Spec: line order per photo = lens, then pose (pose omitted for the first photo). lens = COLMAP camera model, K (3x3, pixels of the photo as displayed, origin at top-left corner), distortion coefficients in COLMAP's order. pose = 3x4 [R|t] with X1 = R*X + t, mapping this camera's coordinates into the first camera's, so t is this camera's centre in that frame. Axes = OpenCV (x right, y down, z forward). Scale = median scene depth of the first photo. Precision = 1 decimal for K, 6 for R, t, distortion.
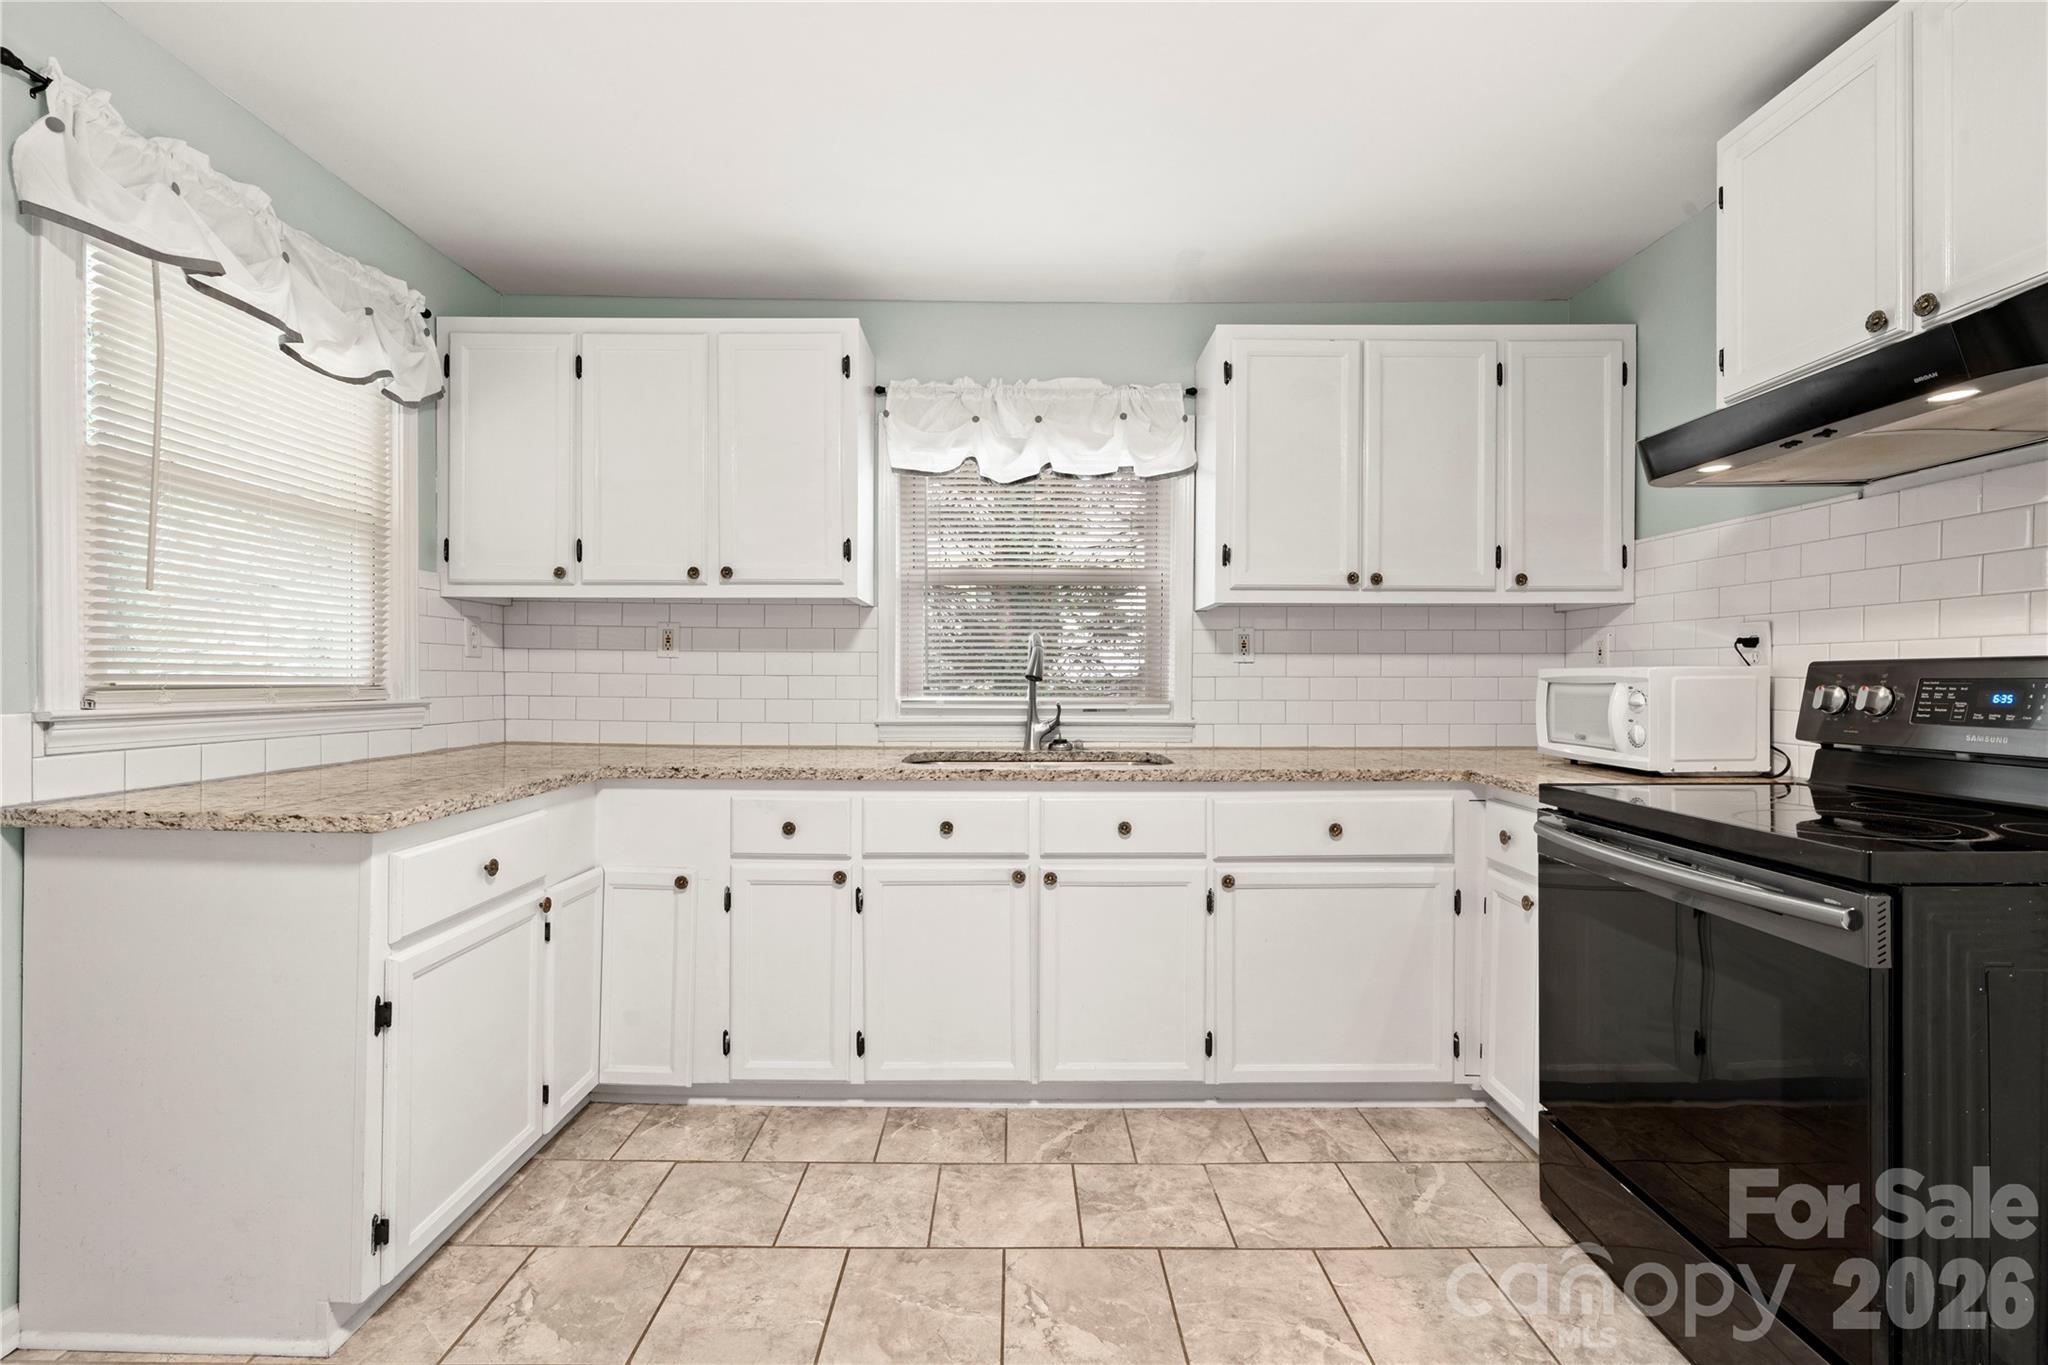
lens RADIAL K [[881.8, 0, 1020.9], [0, 881.8, 690.8], [0, 0, 1]] dist [0.001361, 0.000033]
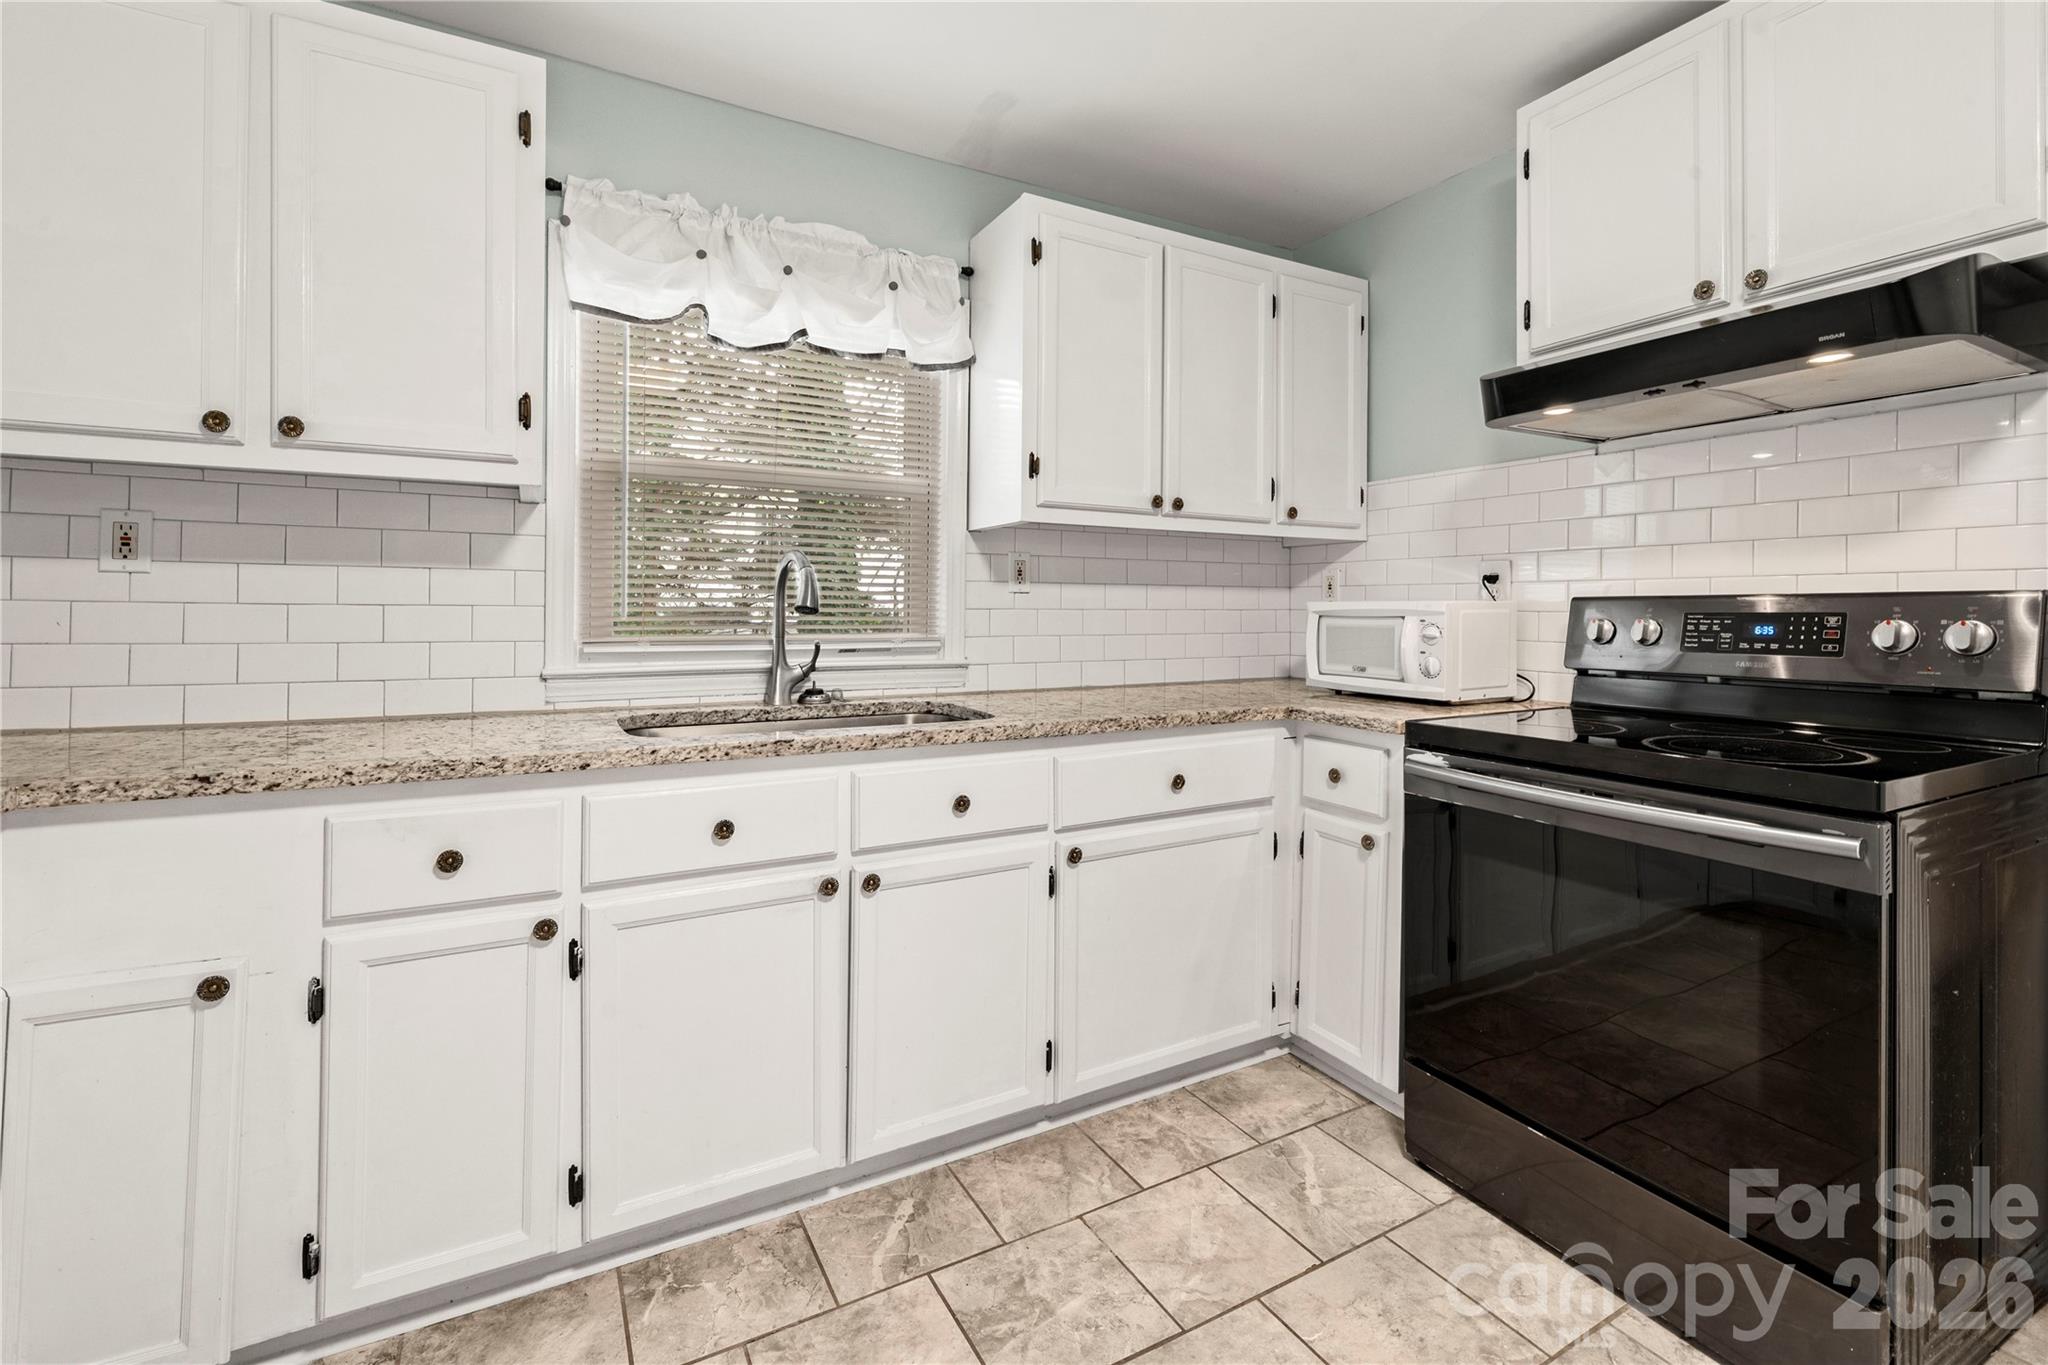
lens RADIAL K [[890.7, 0, 1019.3], [0, 890.7, 612.6], [0, 0, 1]] dist [0.000800, 0.000032]
pose [[0.880365, 0.000936, 0.474295, -0.206854], [0.004184, 0.999944, -0.009741, -0.004430], [-0.474278, 0.010560, 0.880312, 0.280969]]
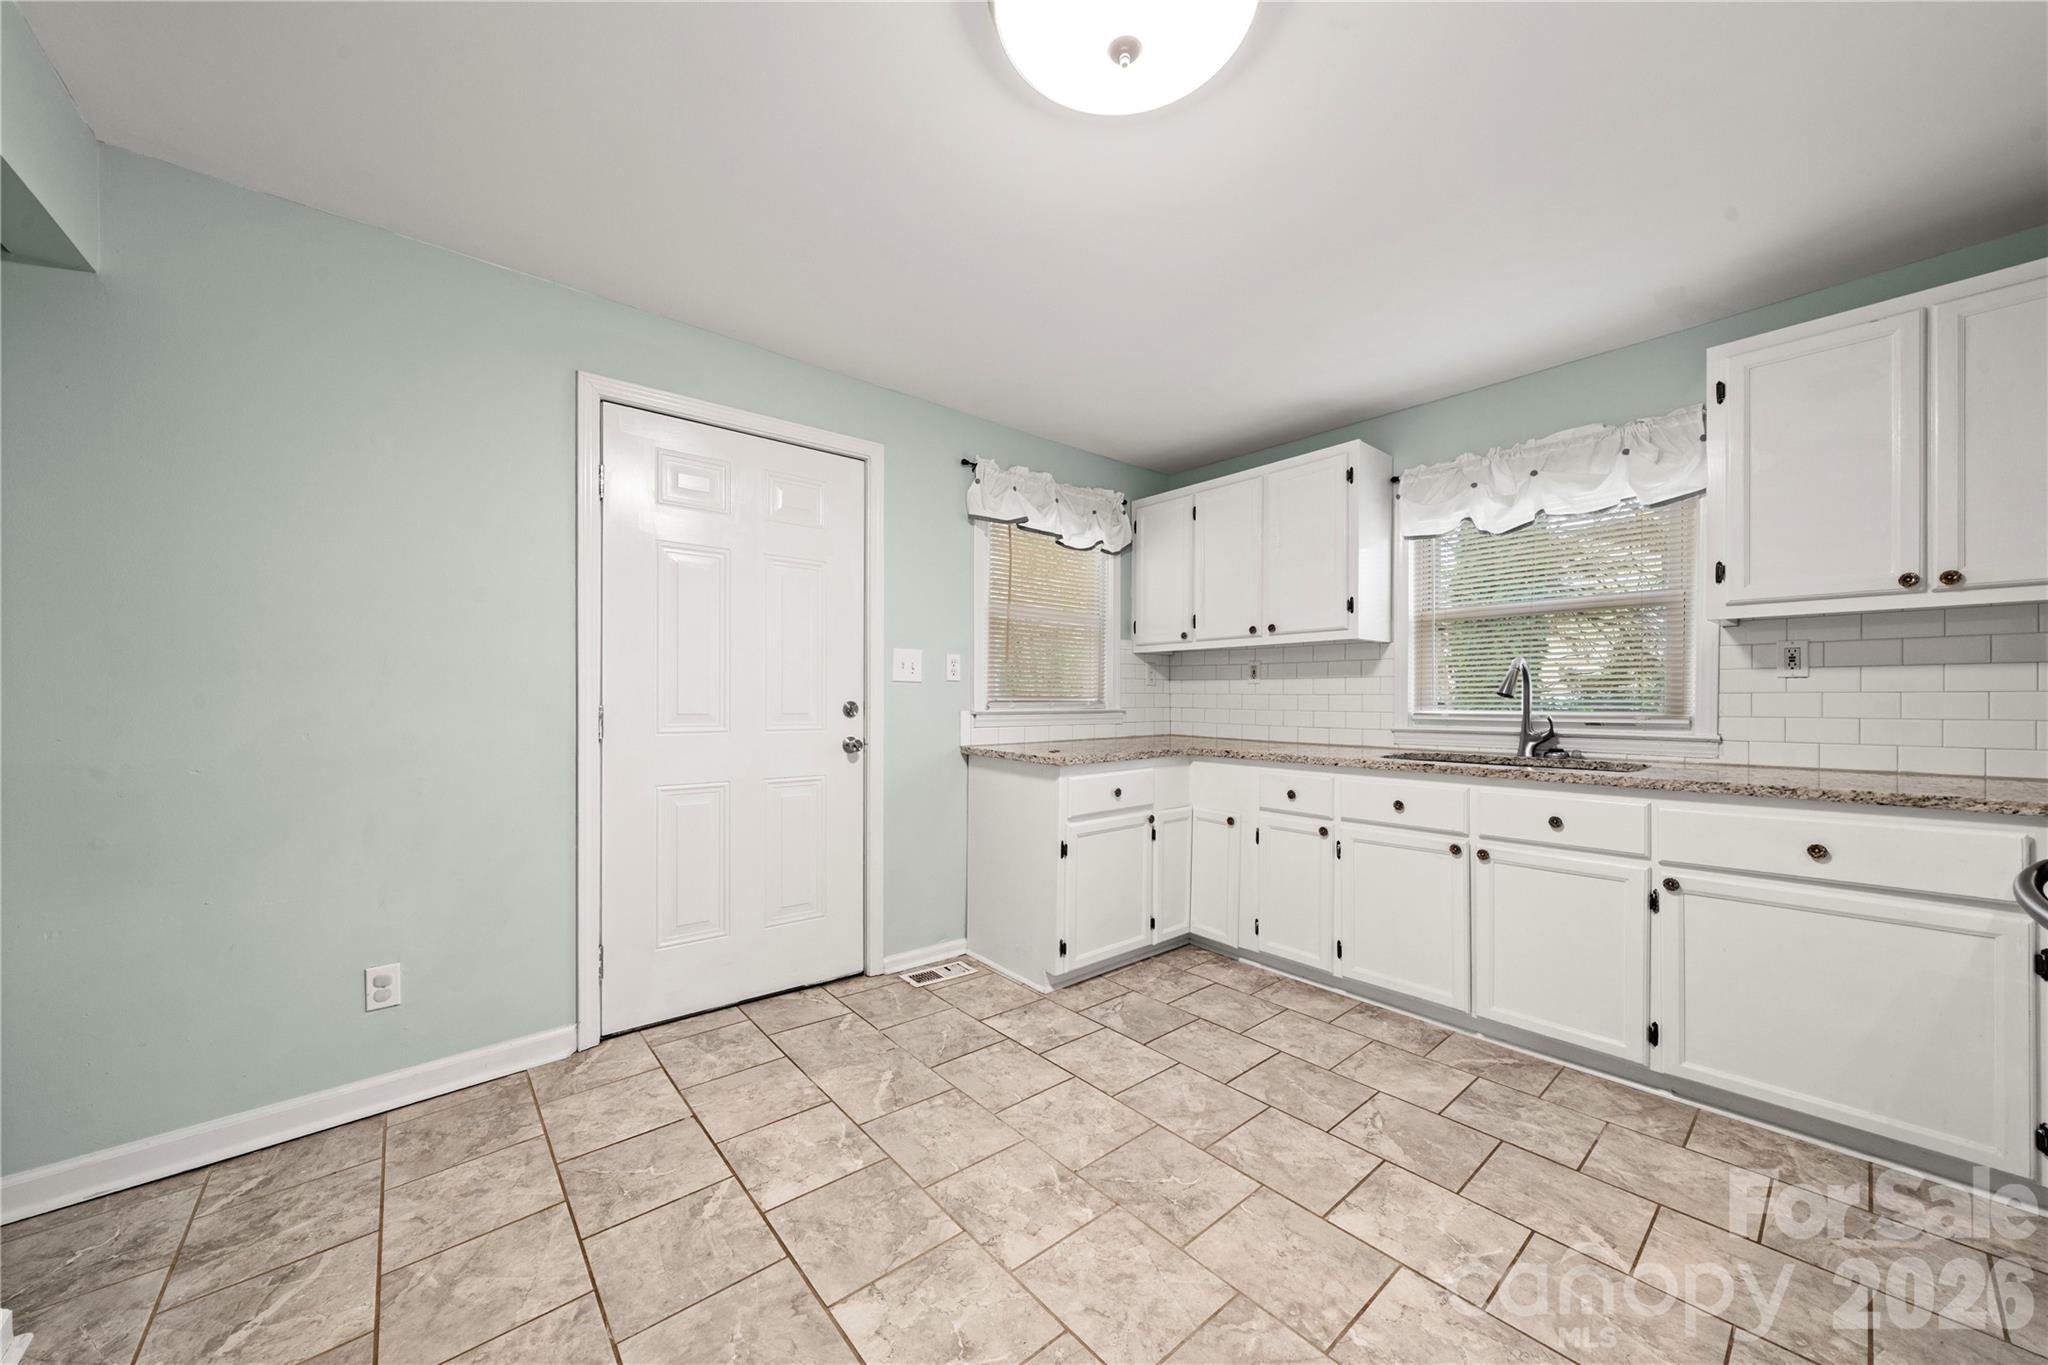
lens RADIAL K [[728.1, 0, 1027.9], [0, 728.1, 709.2], [0, 0, 1]] dist [-0.002899, -0.000195]
pose [[0.645576, 0.008268, -0.763651, 0.397238], [-0.008251, 0.999959, 0.003851, 0.007312], [0.763651, 0.003815, 0.645618, -0.159799]]
